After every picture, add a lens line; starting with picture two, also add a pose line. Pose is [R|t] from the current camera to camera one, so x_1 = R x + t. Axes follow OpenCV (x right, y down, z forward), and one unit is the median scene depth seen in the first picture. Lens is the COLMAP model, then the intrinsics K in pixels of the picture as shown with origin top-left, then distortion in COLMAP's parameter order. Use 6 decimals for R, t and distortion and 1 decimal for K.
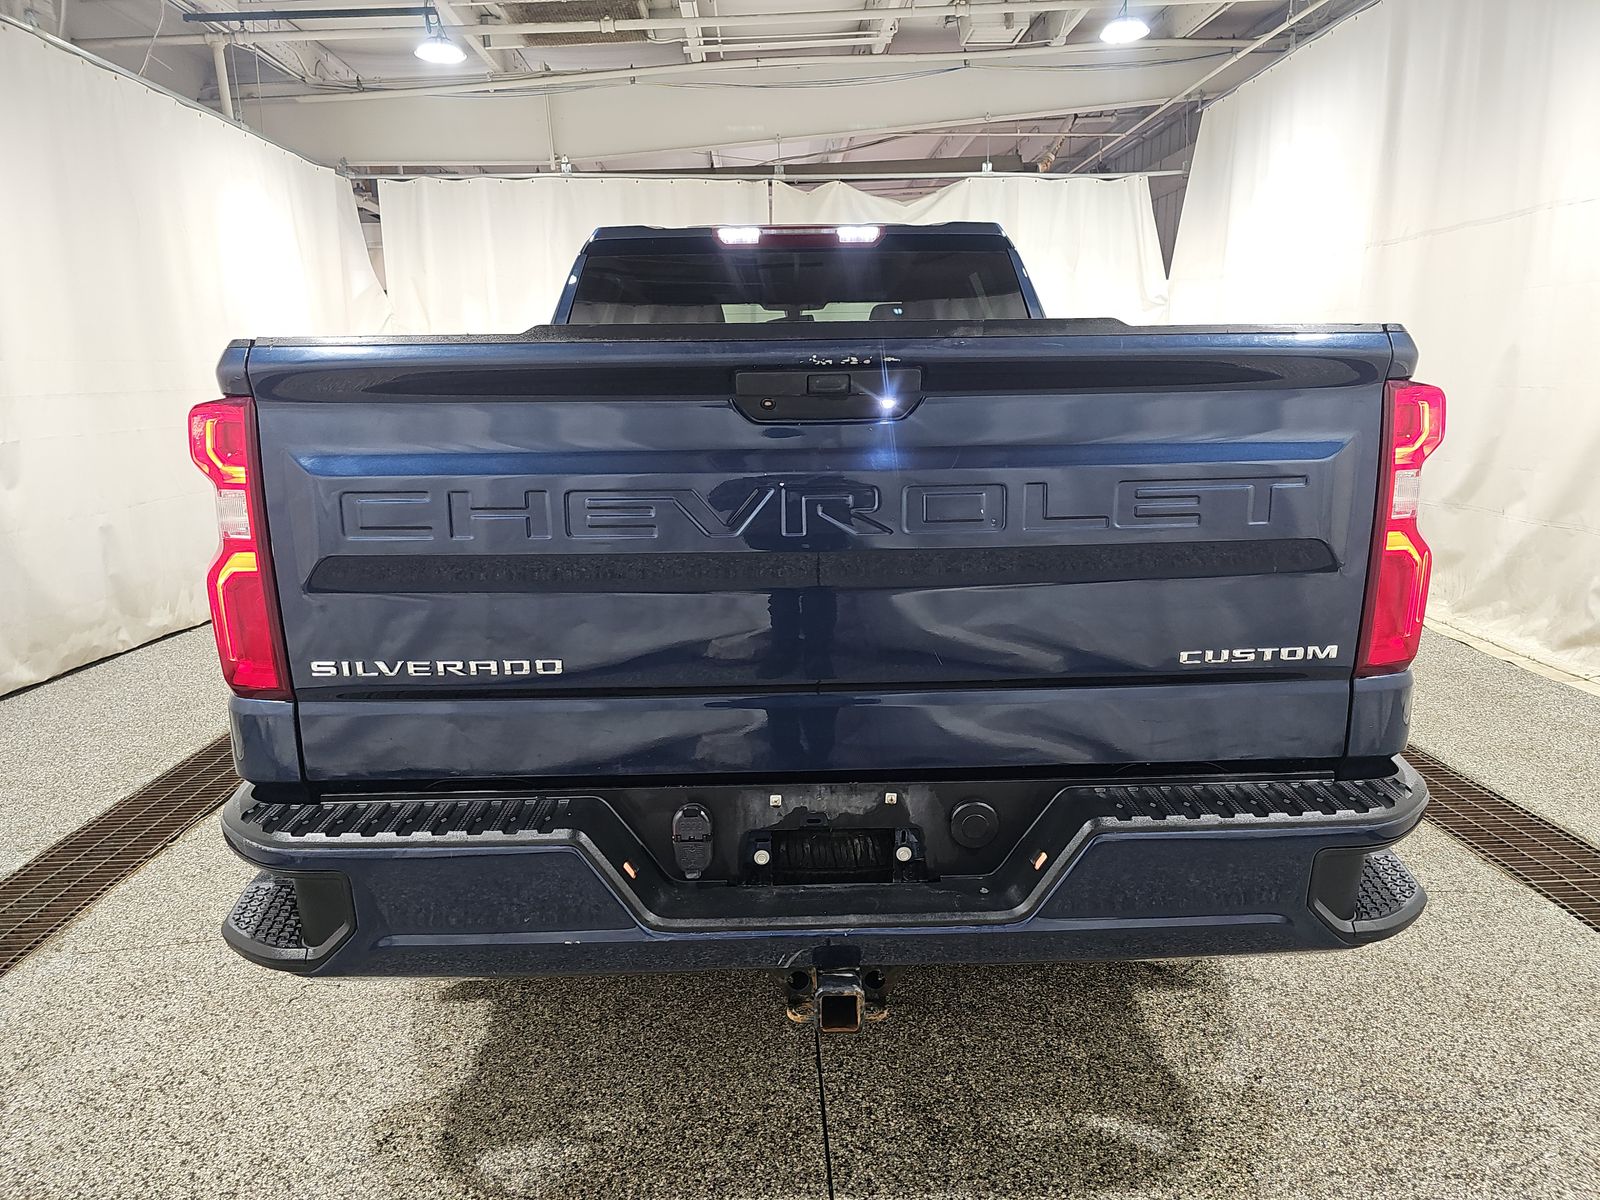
lens RADIAL K [[1052.8, 0, 787.7], [0, 1052.8, 604.2], [0, 0, 1]] dist [0.038438, -0.034436]
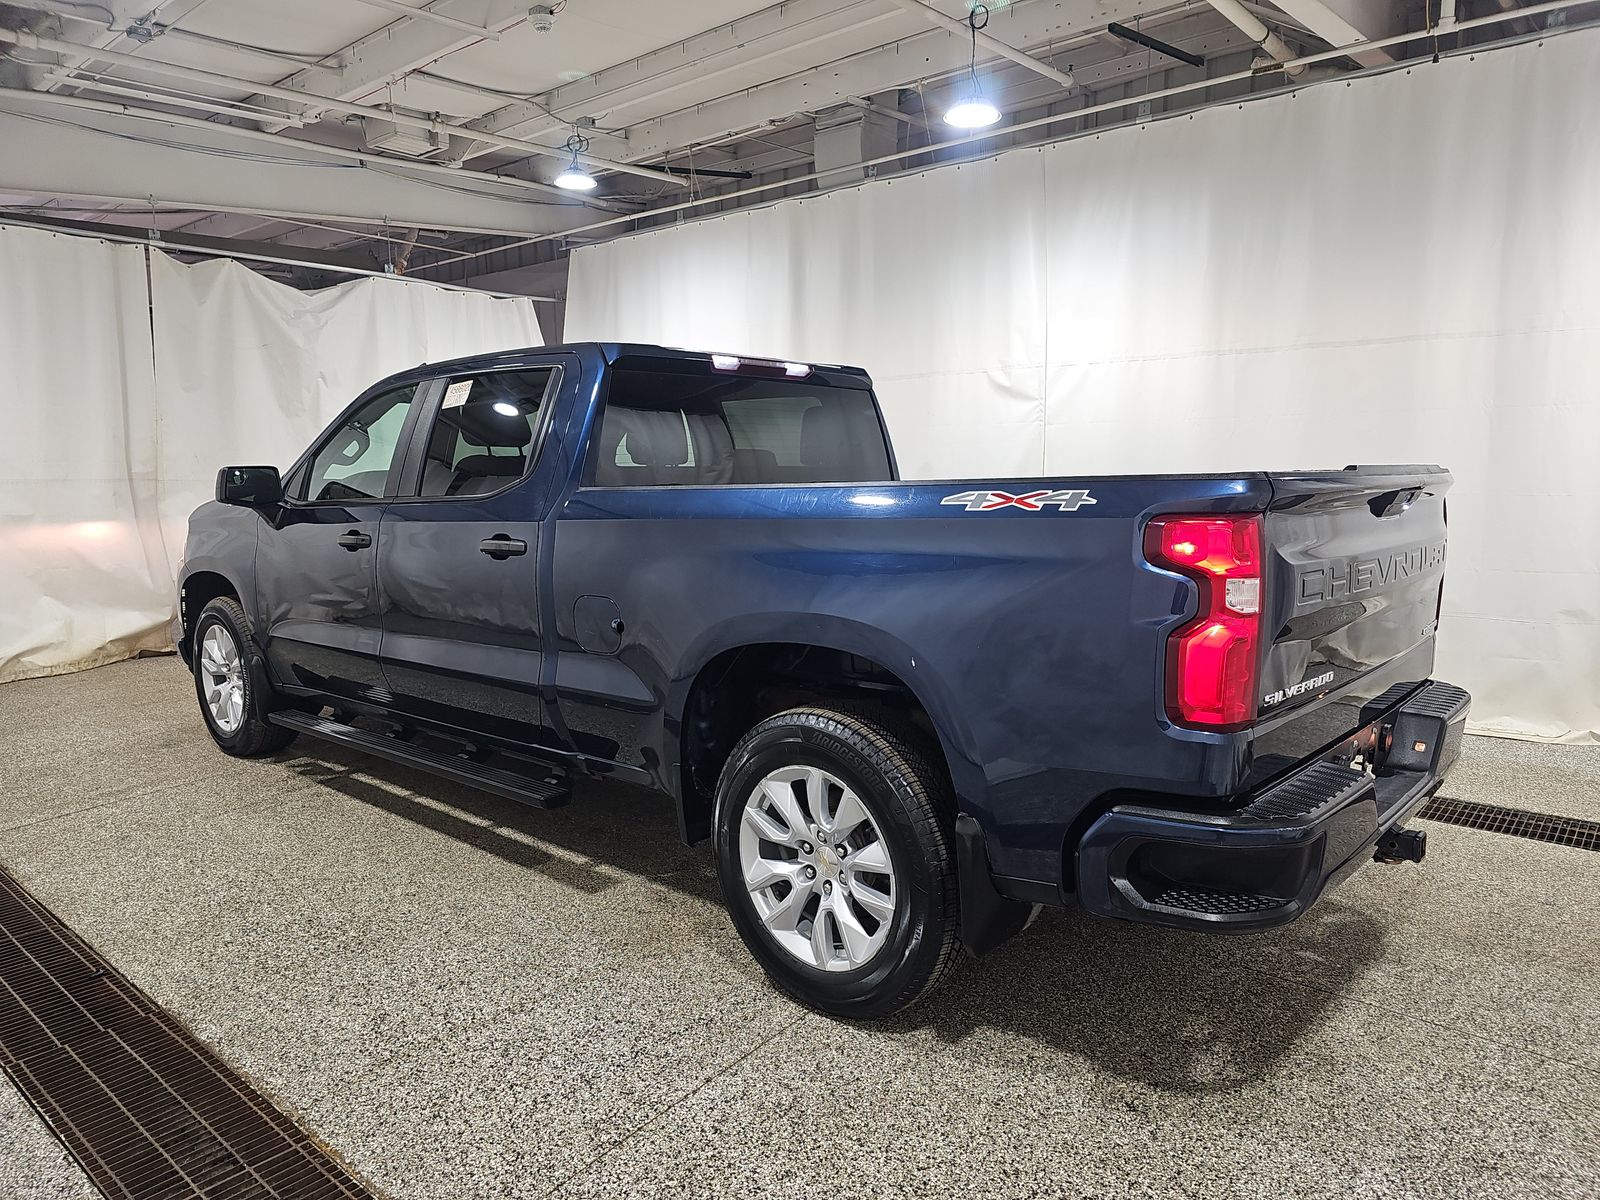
lens RADIAL K [[1106.1, 0, 798.1], [0, 1106.1, 633.9], [0, 0, 1]] dist [-0.049178, 0.002504]
pose [[0.671936, -0.084316, 0.735794, -0.331420], [0.134294, 0.990900, -0.009090, -0.018731], [-0.728331, 0.104921, 0.677145, 0.077484]]
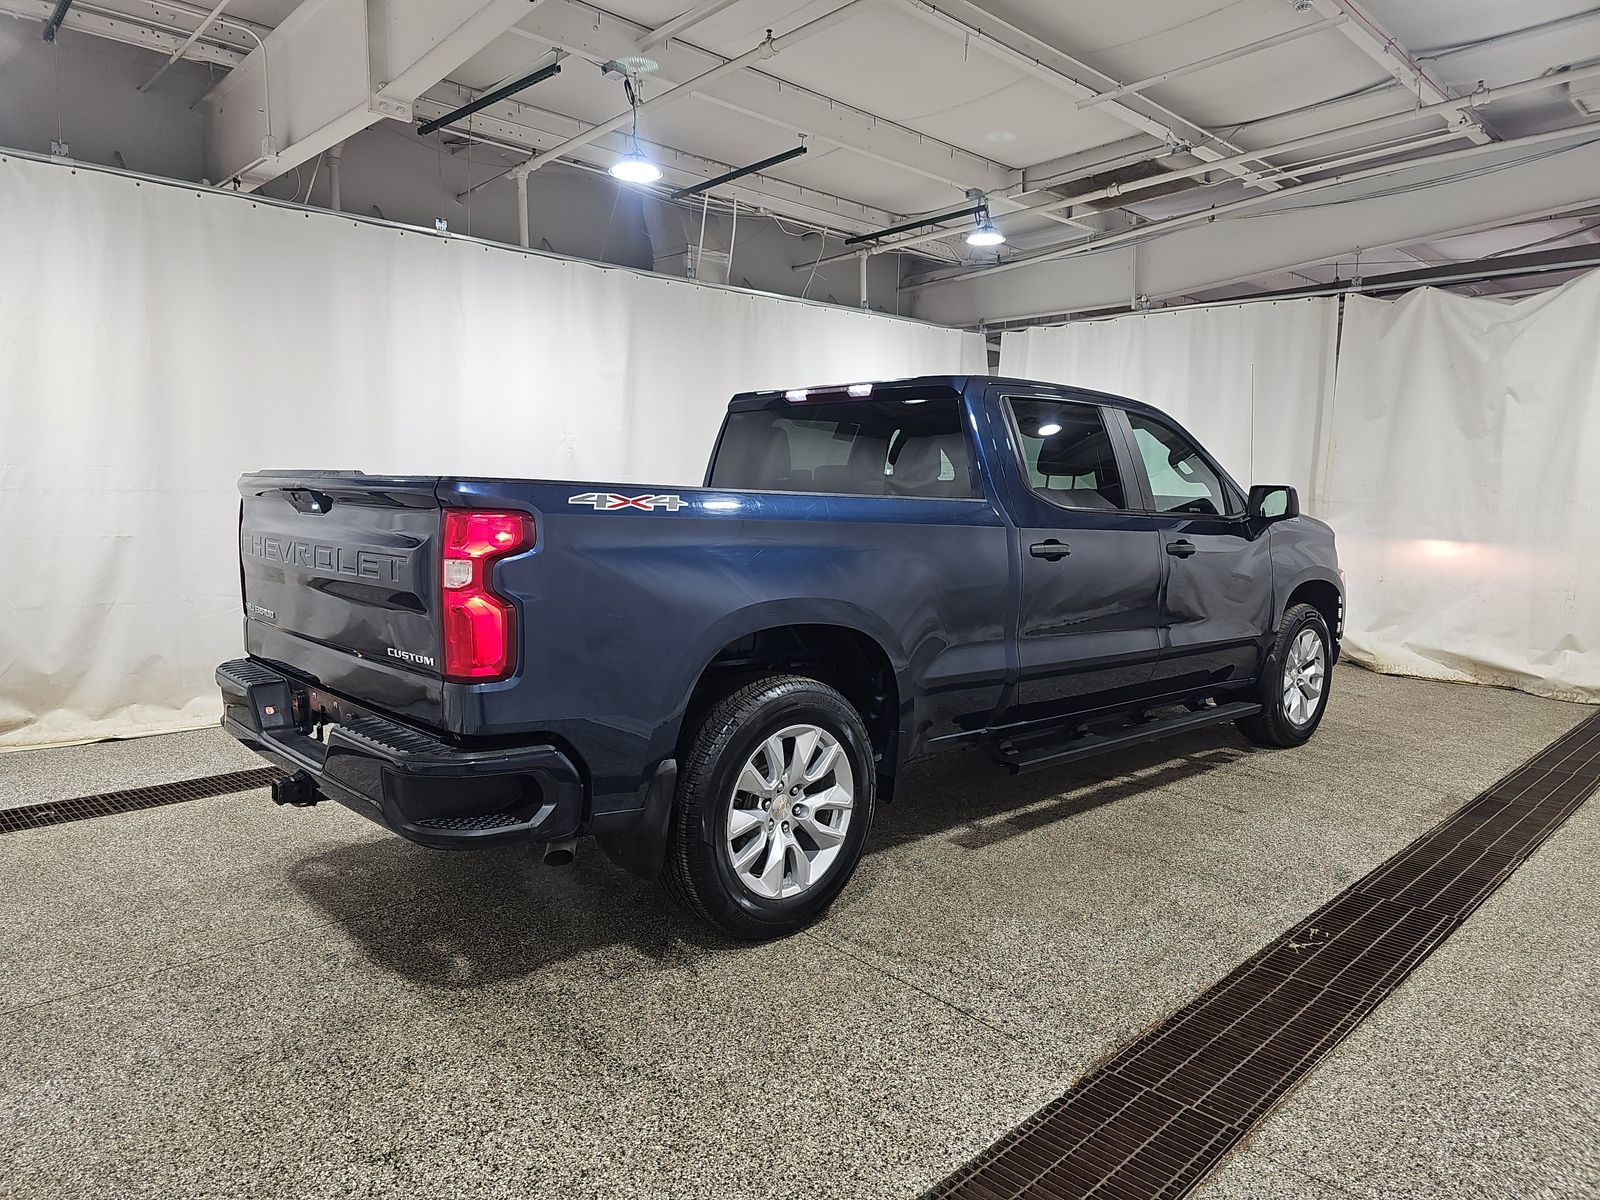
lens RADIAL K [[1009.4, 0, 780.0], [0, 1009.4, 618.1], [0, 0, 1]] dist [0.028759, -0.033113]
pose [[0.671129, 0.117559, -0.731960, 0.354247], [-0.176017, 0.984382, -0.003288, -0.021416], [0.720142, 0.131045, 0.681339, 0.049482]]
